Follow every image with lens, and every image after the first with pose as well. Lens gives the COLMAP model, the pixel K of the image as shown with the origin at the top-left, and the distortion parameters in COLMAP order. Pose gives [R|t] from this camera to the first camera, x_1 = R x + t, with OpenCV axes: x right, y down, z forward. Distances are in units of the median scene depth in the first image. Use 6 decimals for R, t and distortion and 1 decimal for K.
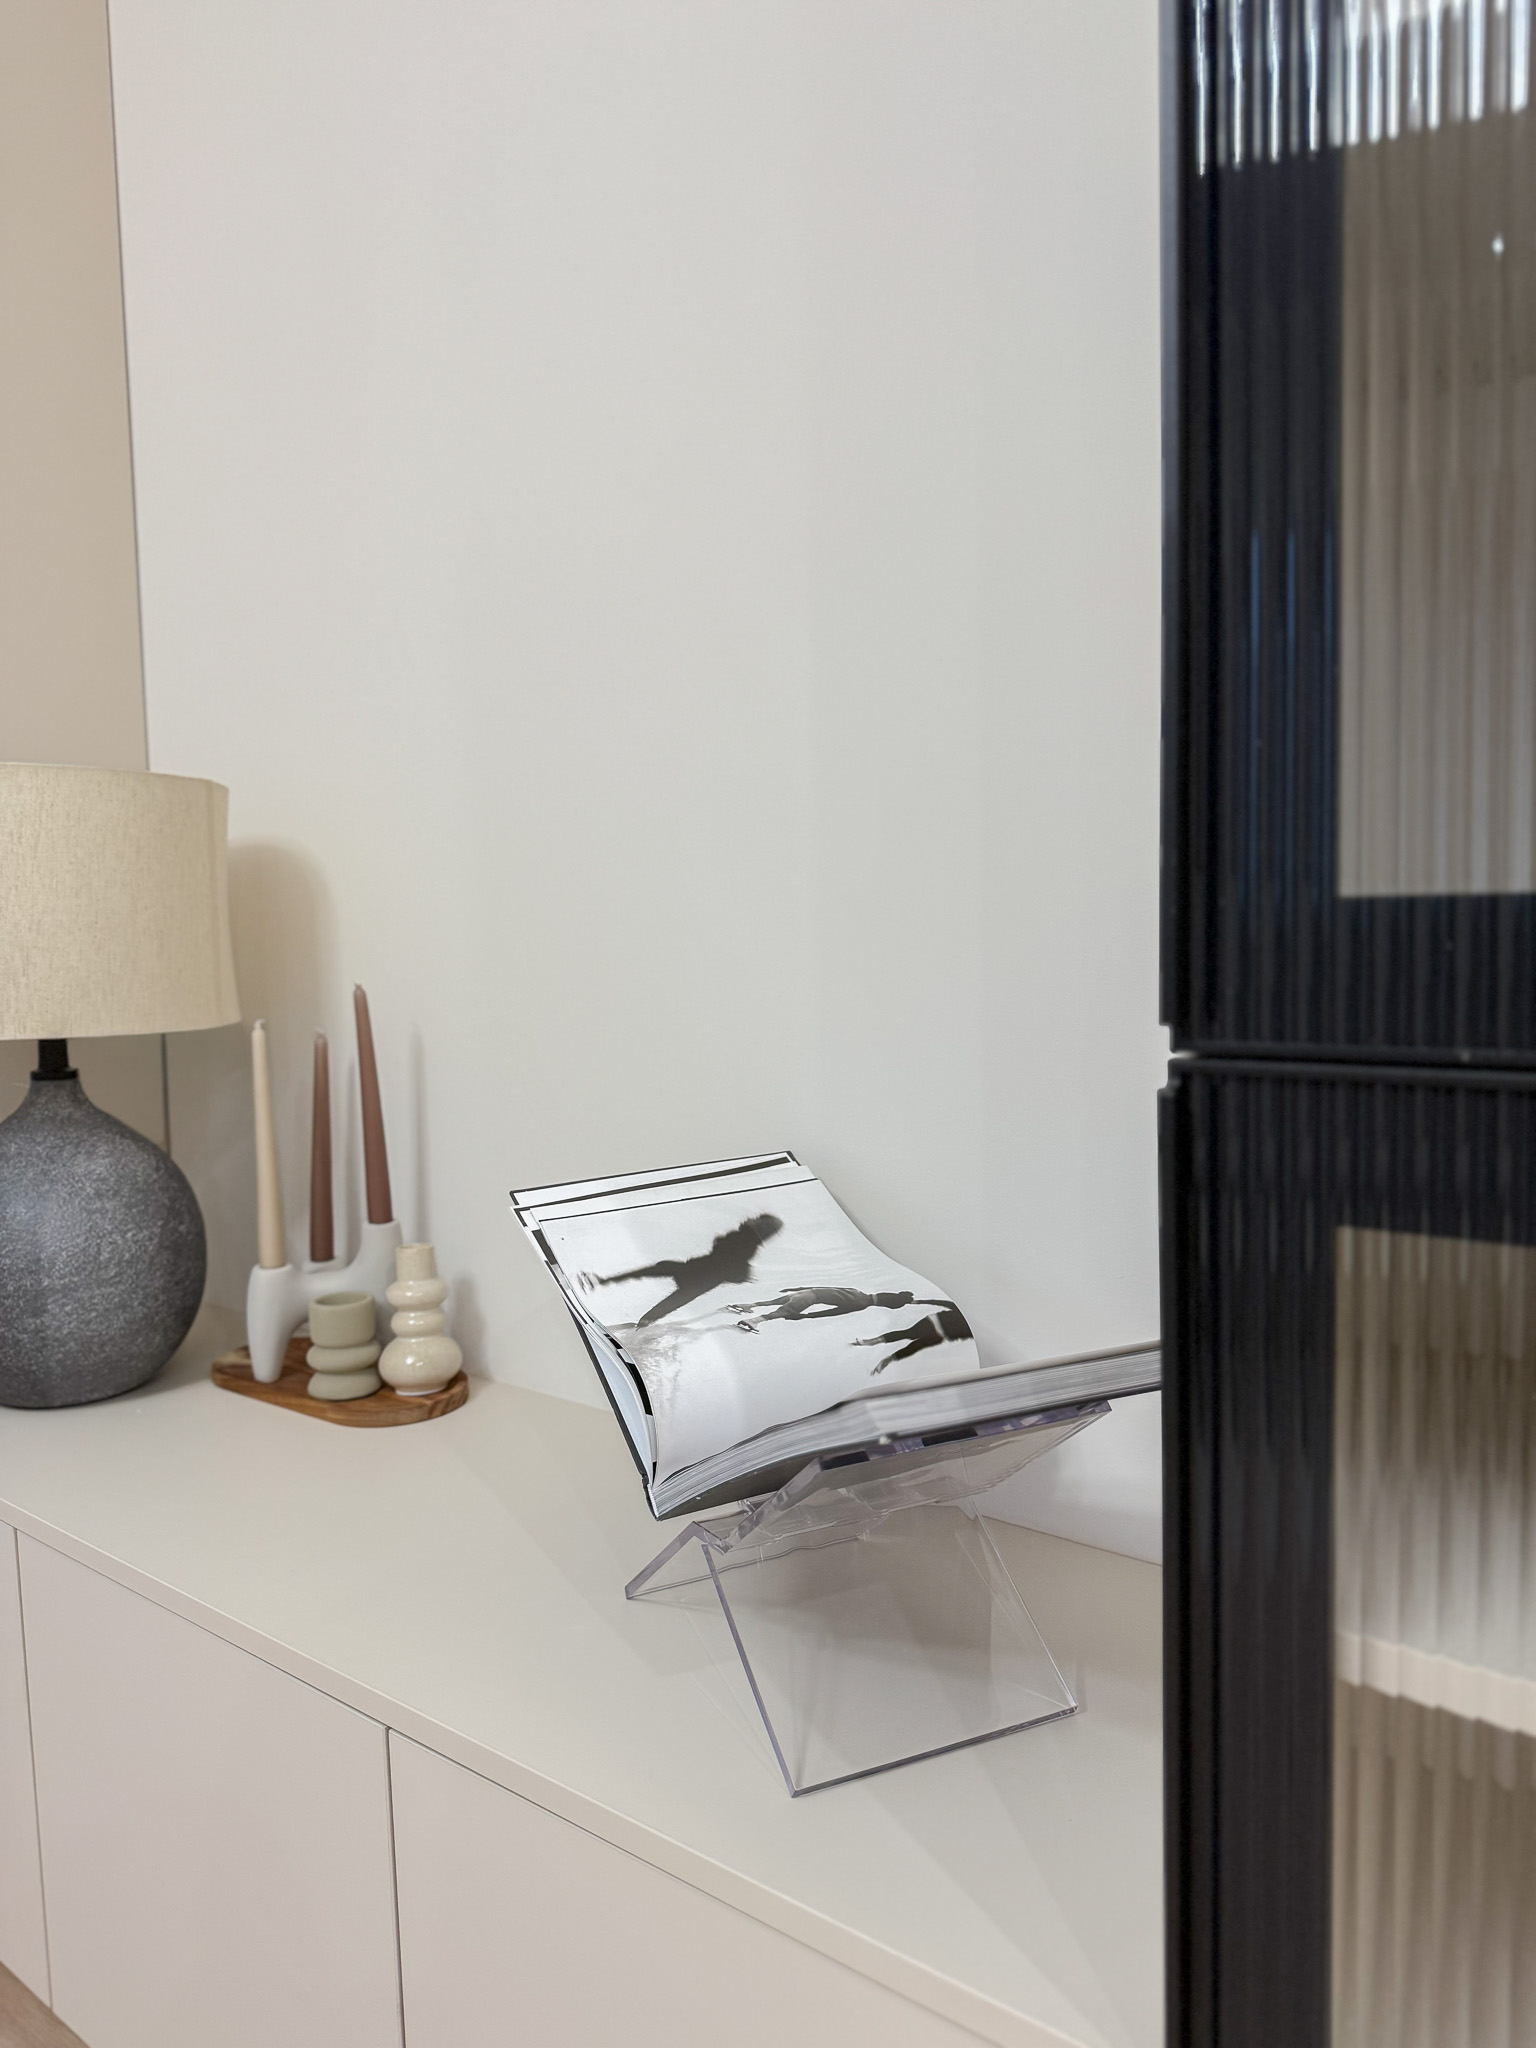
lens RADIAL K [[1454.6, 0, 770.0], [0, 1454.6, 1034.2], [0, 0, 1]] dist [0.004373, -0.009029]
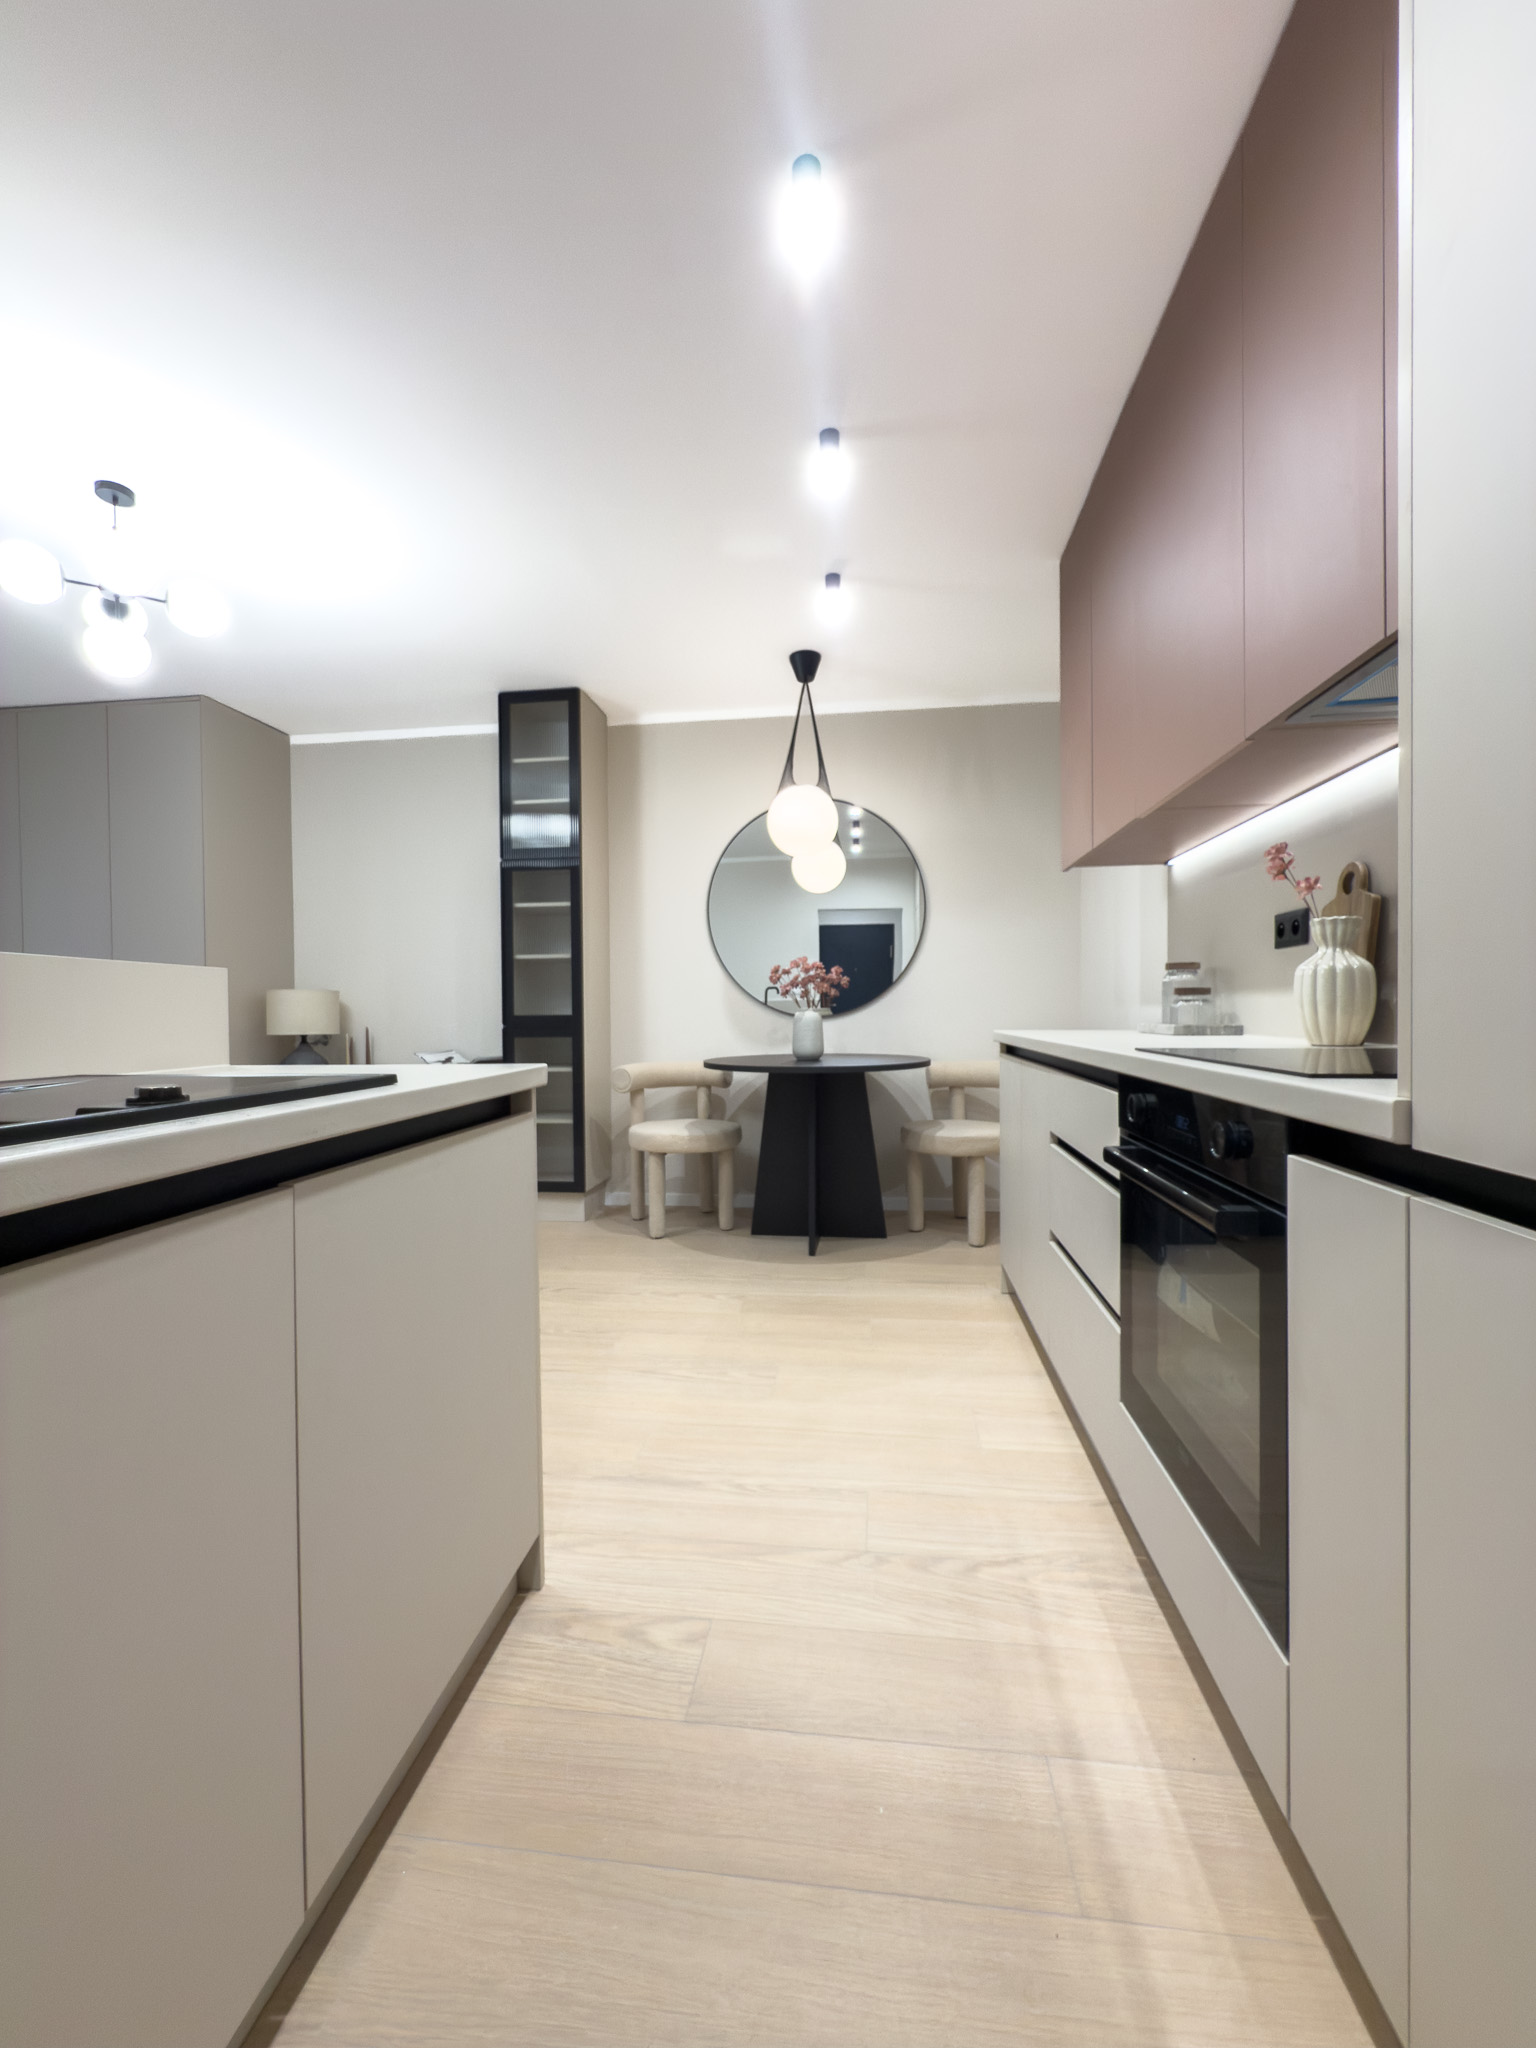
lens RADIAL K [[815.1, 0, 768.0], [0, 815.1, 1024.0], [0, 0, 1]] dist [0.004400, 0.000036]
pose [[0.855979, 0.011827, 0.516876, -0.600935], [0.028179, 0.997185, -0.069483, 0.229788], [-0.516243, 0.074041, 0.853236, -2.639768]]
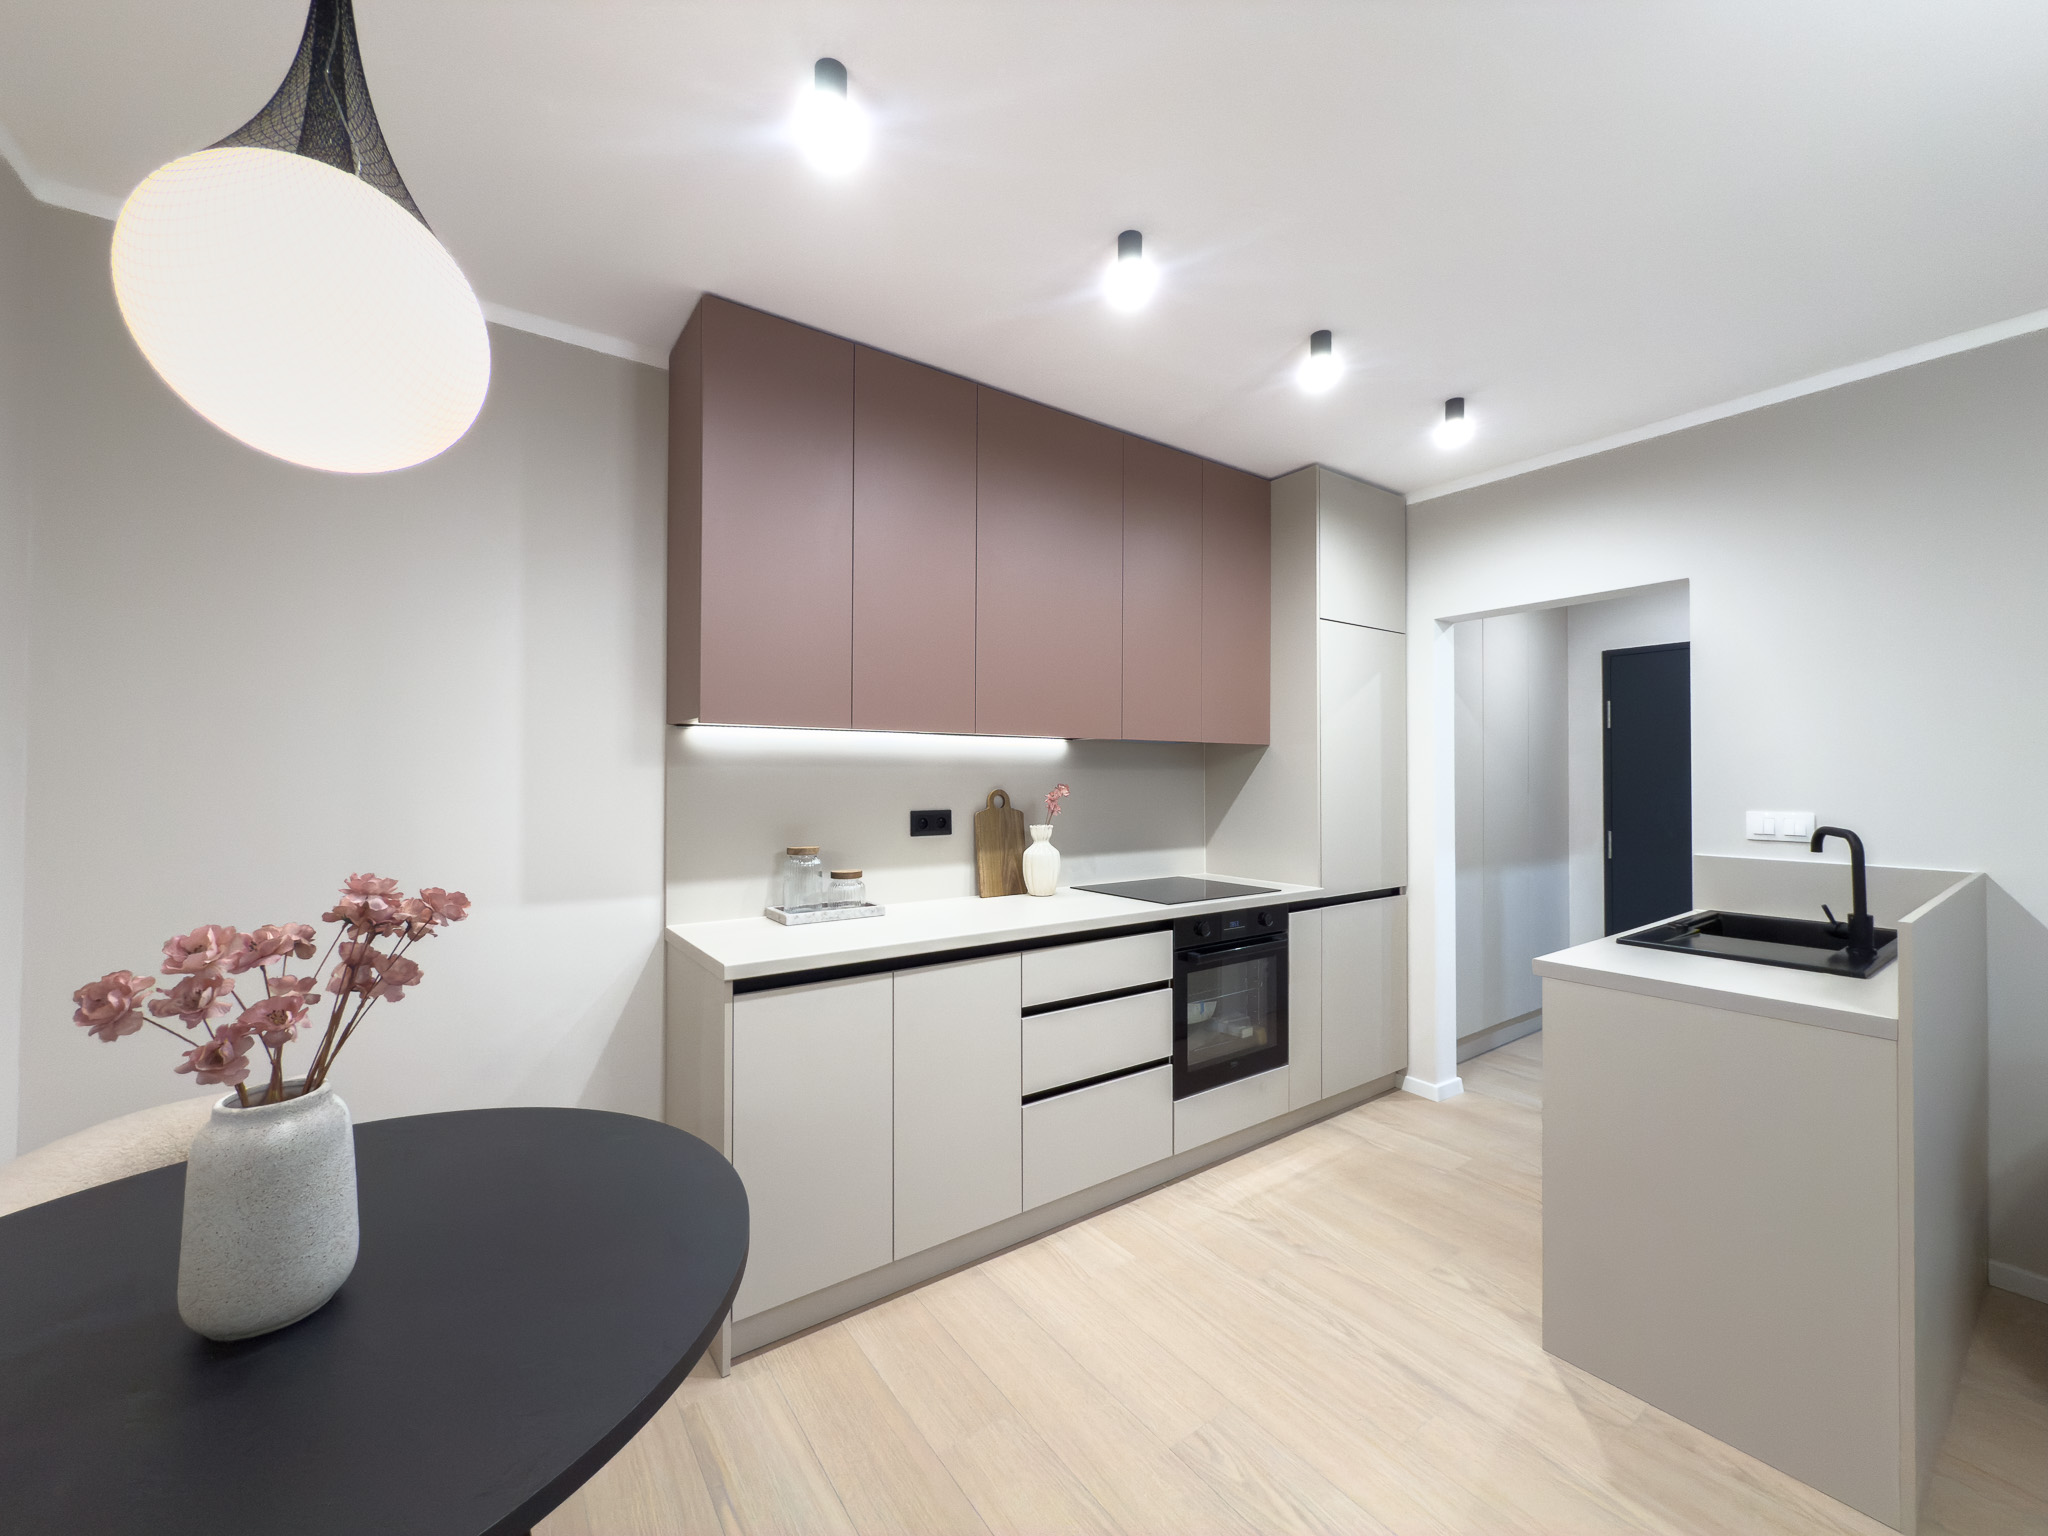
lens RADIAL K [[815.1, 0, 1023.5], [0, 815.1, 770.1], [0, 0, 1]] dist [0.004400, 0.000036]
pose [[-0.960932, 0.028728, 0.275289, 0.166528], [0.047171, 0.997046, 0.060609, -0.273214], [-0.272735, 0.071227, -0.959449, 0.051430]]
